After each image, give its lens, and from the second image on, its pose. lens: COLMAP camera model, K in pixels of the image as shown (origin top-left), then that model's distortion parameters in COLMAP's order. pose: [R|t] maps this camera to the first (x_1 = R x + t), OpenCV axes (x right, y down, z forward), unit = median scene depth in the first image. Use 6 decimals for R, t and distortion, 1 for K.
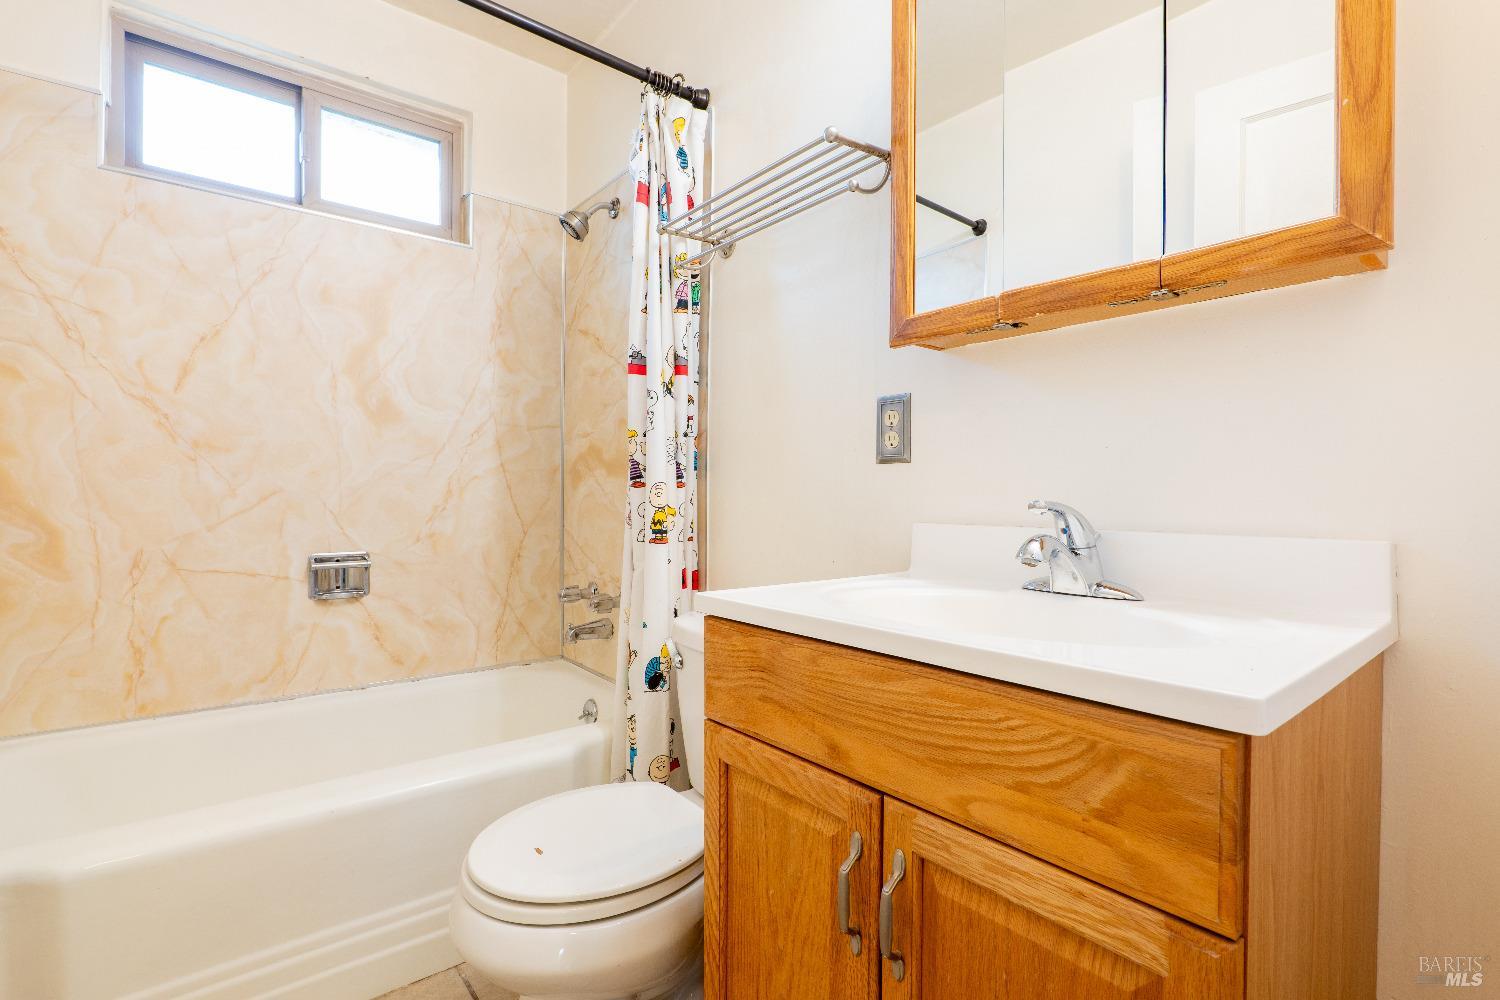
lens RADIAL K [[701.2, 0, 750.0], [0, 701.2, 500.0], [0, 0, 1]] dist [-0.016948, 0.005122]
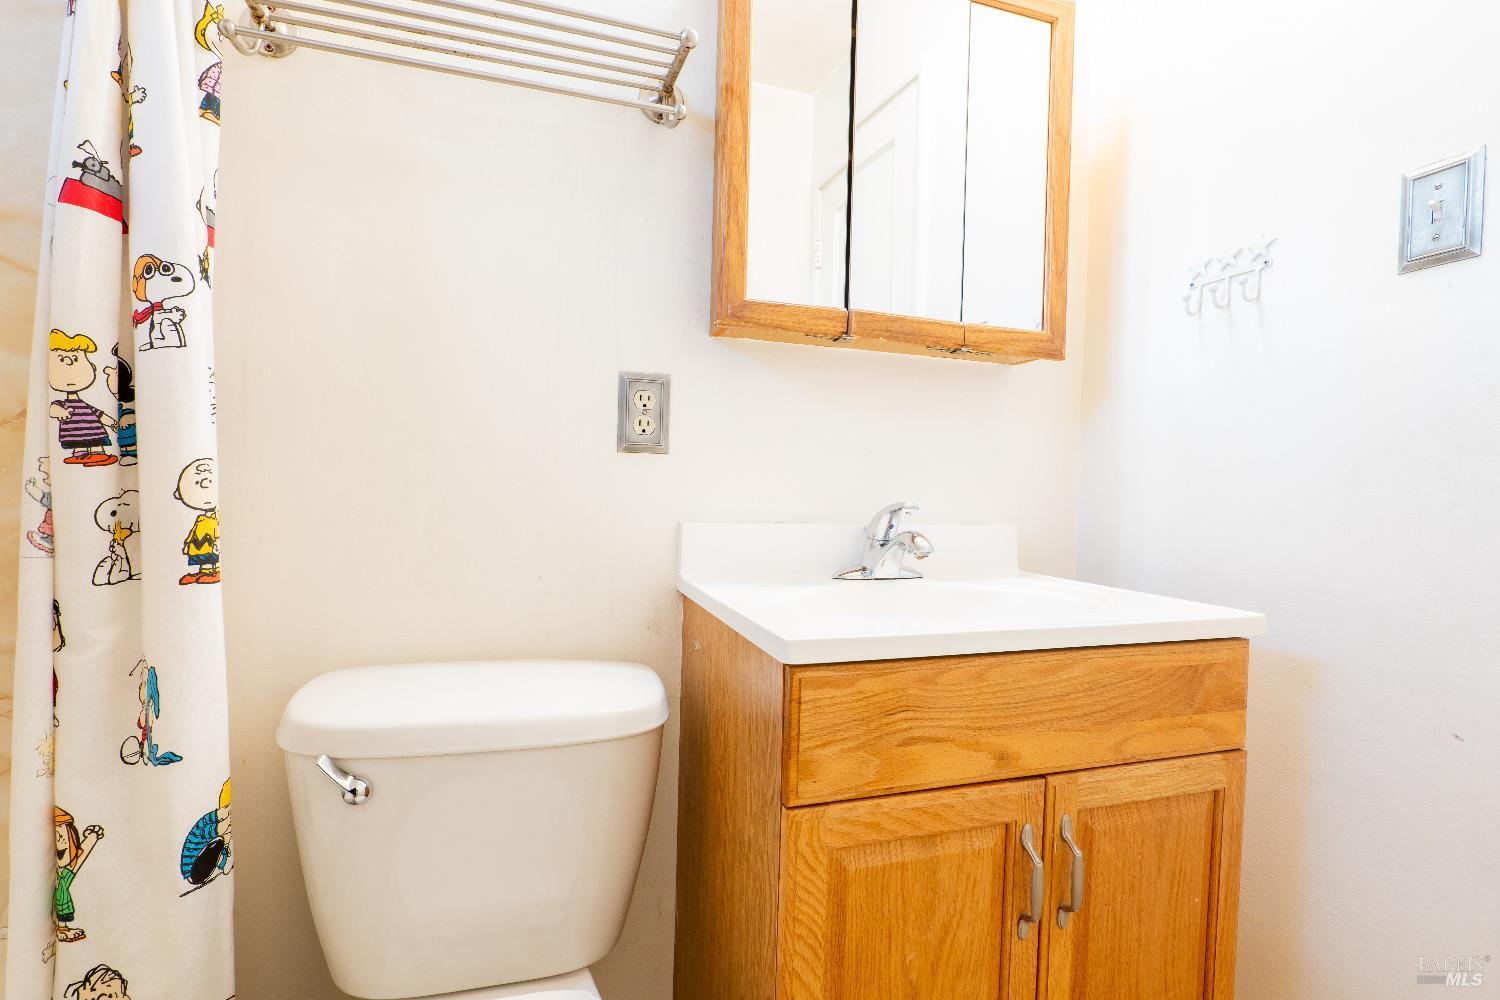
lens RADIAL K [[701.2, 0, 750.0], [0, 701.2, 500.0], [0, 0, 1]] dist [-0.016948, 0.005122]
pose [[0.359174, -0.014944, 0.933151, -0.549570], [-0.017207, 0.999596, 0.022631, -0.016917], [-0.933112, -0.024185, 0.358772, 0.579278]]
